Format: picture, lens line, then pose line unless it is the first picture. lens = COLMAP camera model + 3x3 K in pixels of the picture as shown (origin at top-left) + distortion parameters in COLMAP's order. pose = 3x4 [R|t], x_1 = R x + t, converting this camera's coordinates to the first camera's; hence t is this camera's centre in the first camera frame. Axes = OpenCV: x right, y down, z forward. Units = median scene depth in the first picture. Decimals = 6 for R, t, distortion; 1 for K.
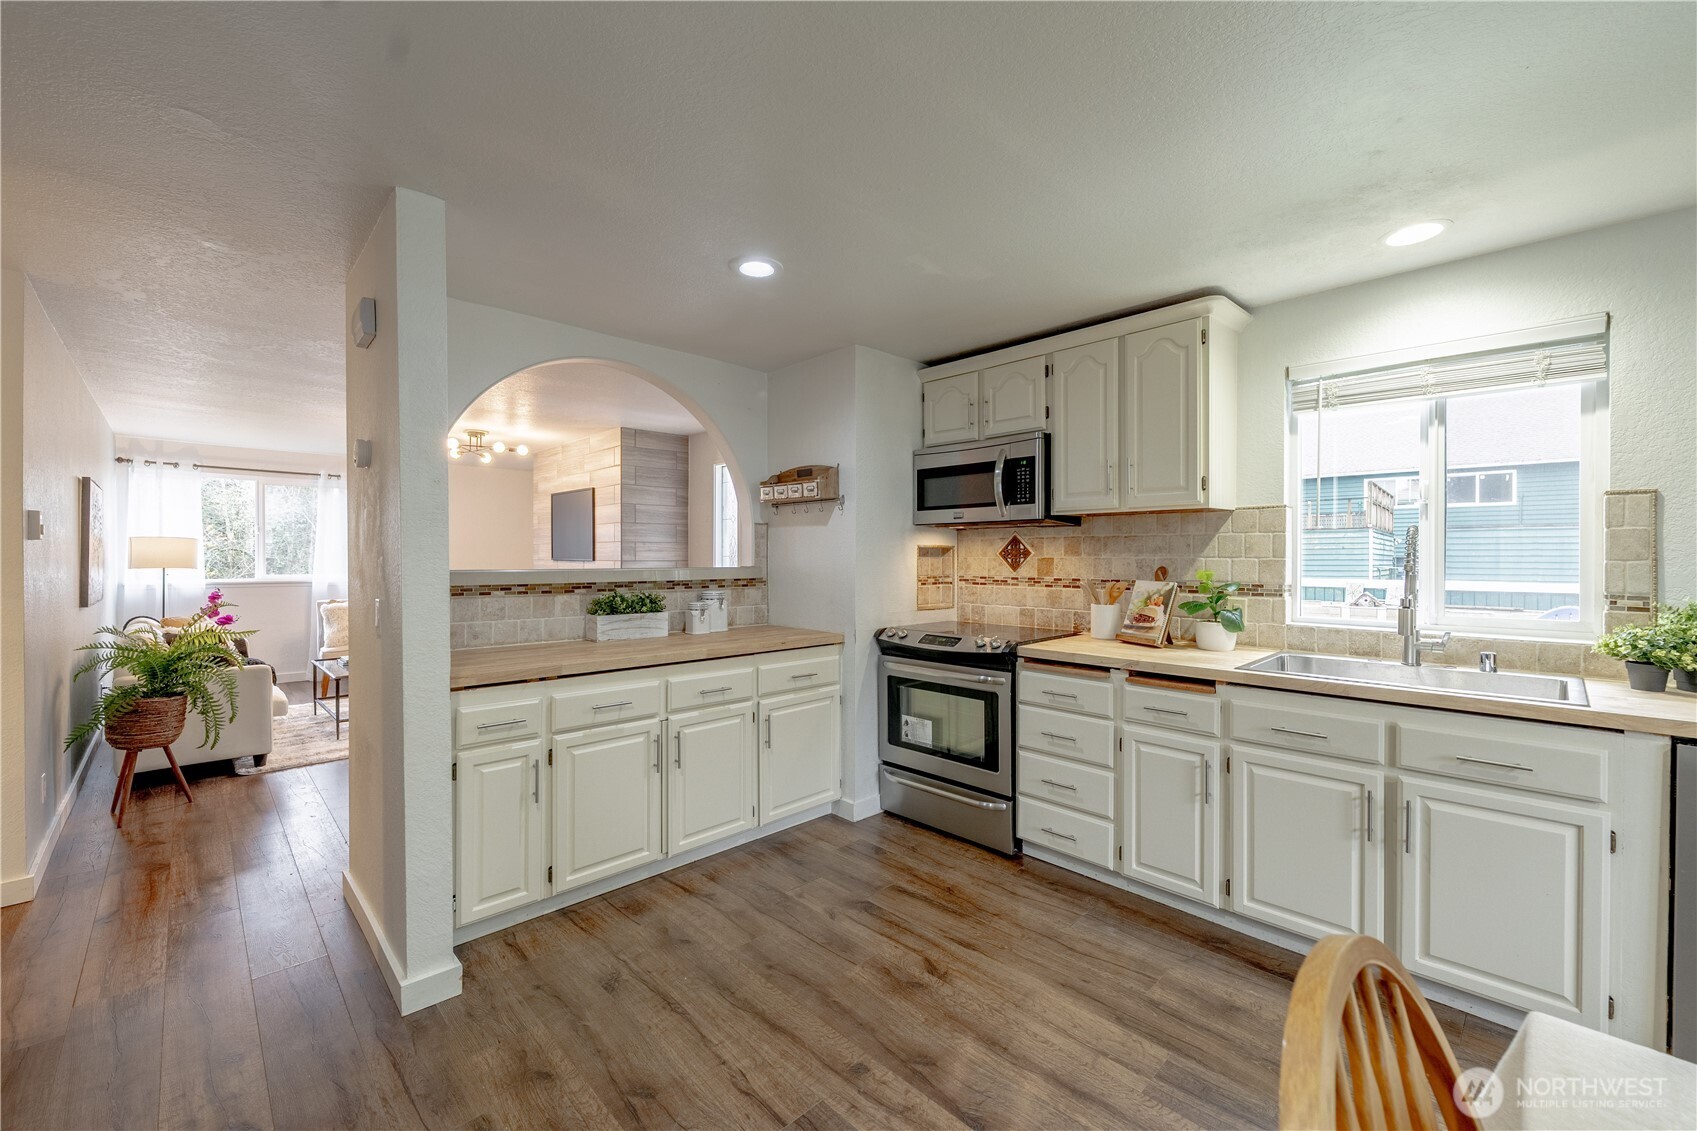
lens RADIAL K [[688.6, 0, 855.7], [0, 688.6, 560.5], [0, 0, 1]] dist [0.000238, -0.000865]
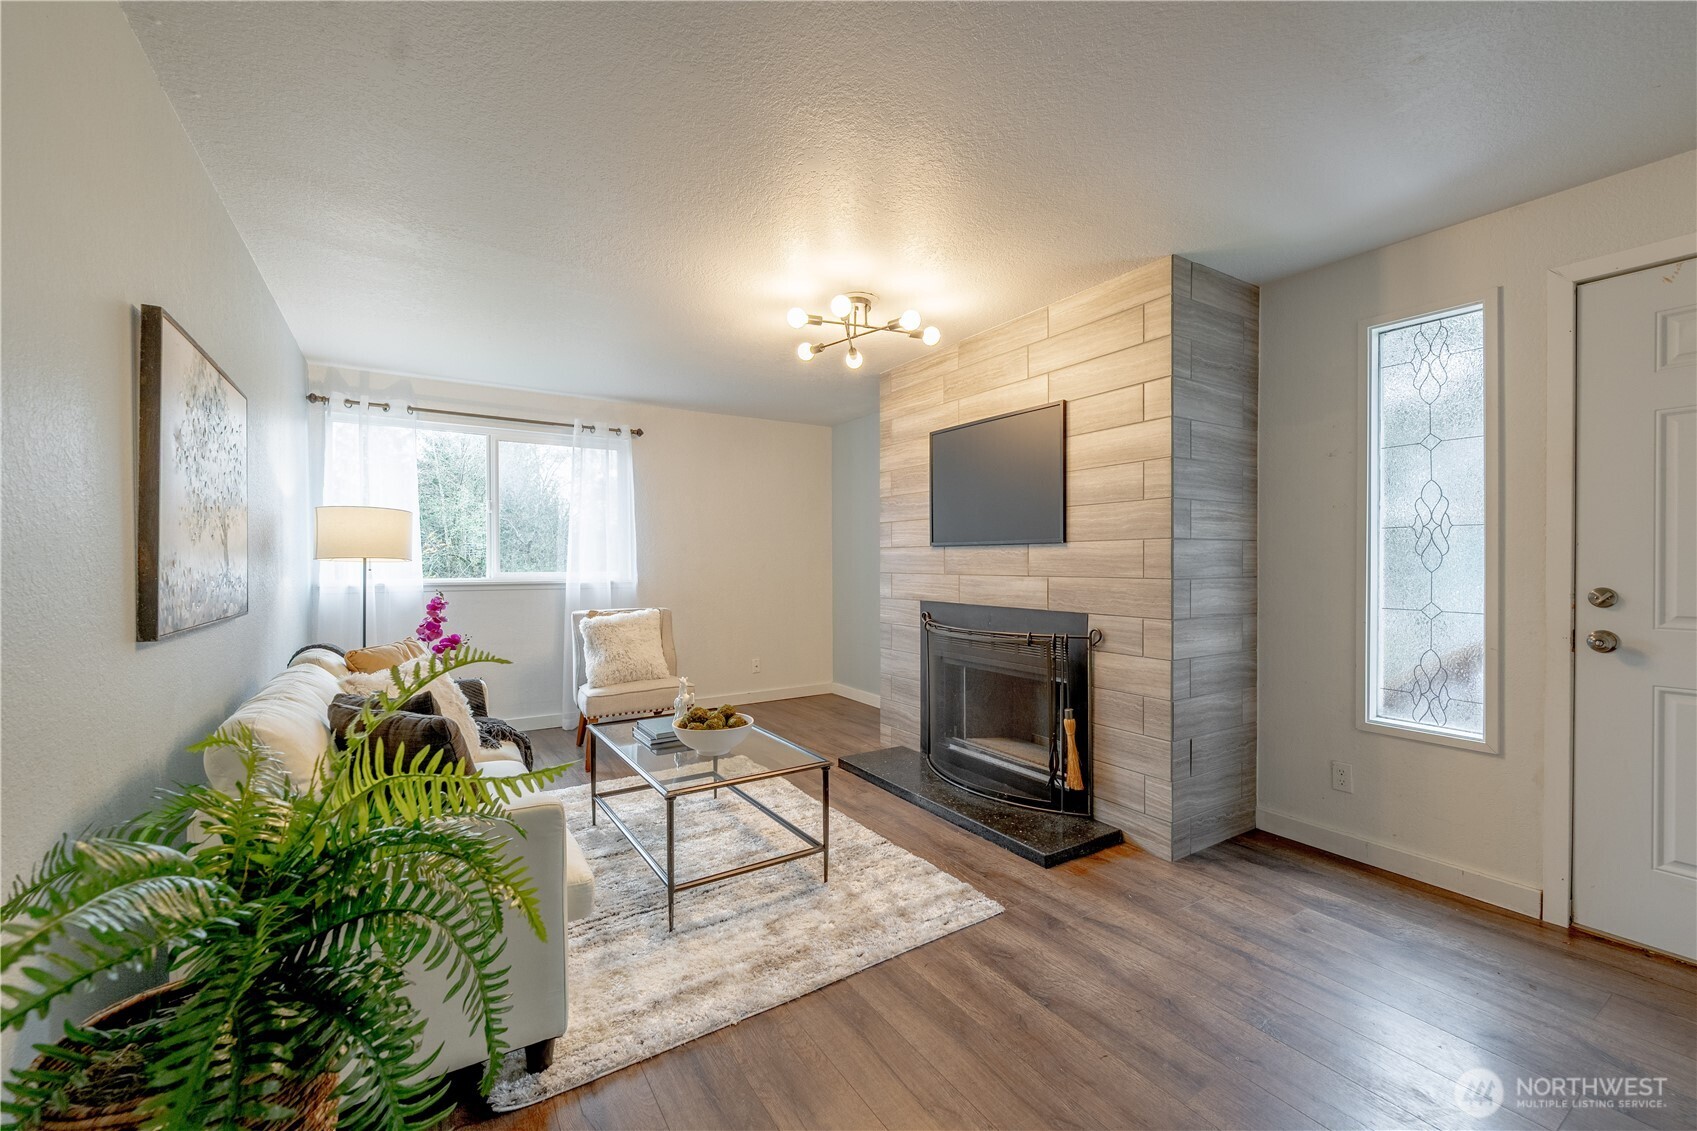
lens RADIAL K [[688.6, 0, 840.6], [0, 688.6, 567.1], [0, 0, 1]] dist [0.000238, -0.000865]
pose [[0.976059, -0.002221, -0.217495, -0.867654], [0.003049, 0.999989, 0.003469, 0.032580], [0.217485, -0.004049, 0.976055, 0.934306]]
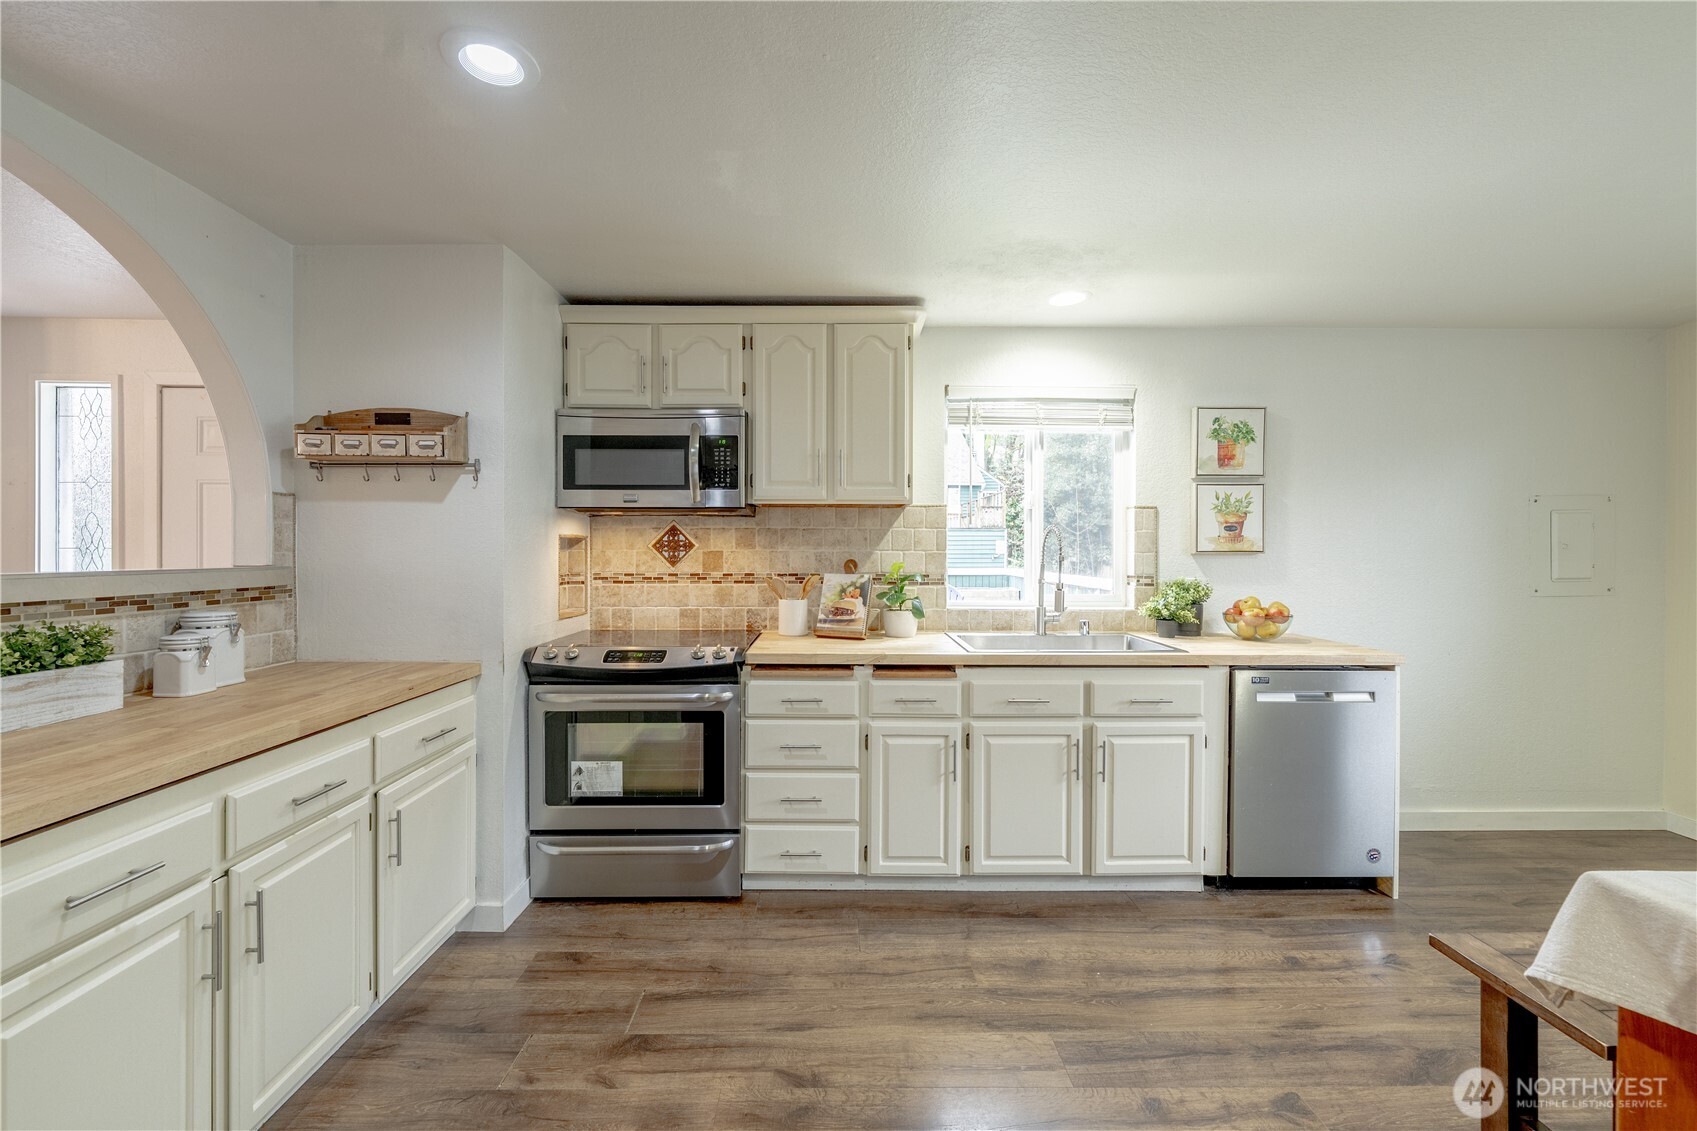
lens RADIAL K [[688.6, 0, 843.5], [0, 688.6, 550.7], [0, 0, 1]] dist [0.000238, -0.000865]
pose [[0.692286, -0.000646, 0.721623, -0.298961], [0.002908, 0.999994, -0.001894, -0.002041], [-0.721617, 0.003410, 0.692284, 0.304832]]
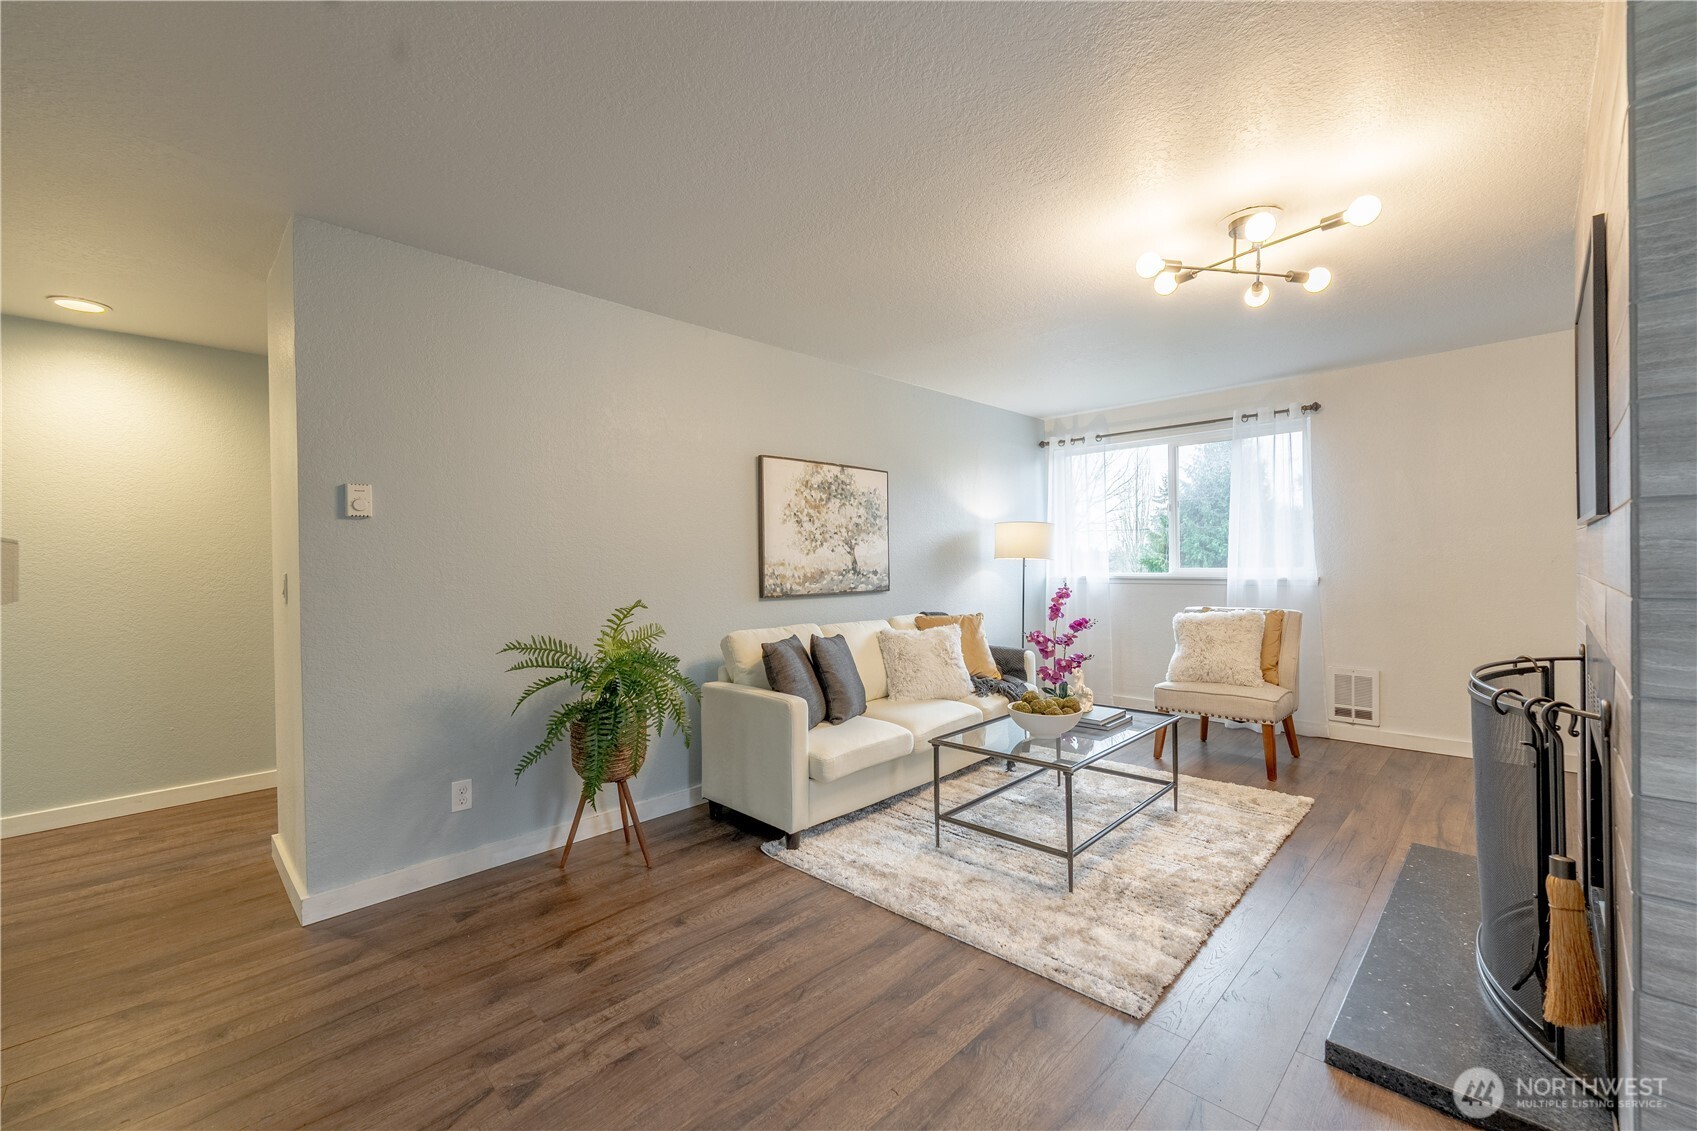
lens RADIAL K [[688.6, 0, 848.0], [0, 688.6, 565.2], [0, 0, 1]] dist [0.000238, -0.000865]
pose [[0.001227, -0.004319, -0.999990, -0.276602], [0.008829, 0.999952, -0.004308, 0.039557], [0.999960, -0.008824, 0.001265, 1.479479]]
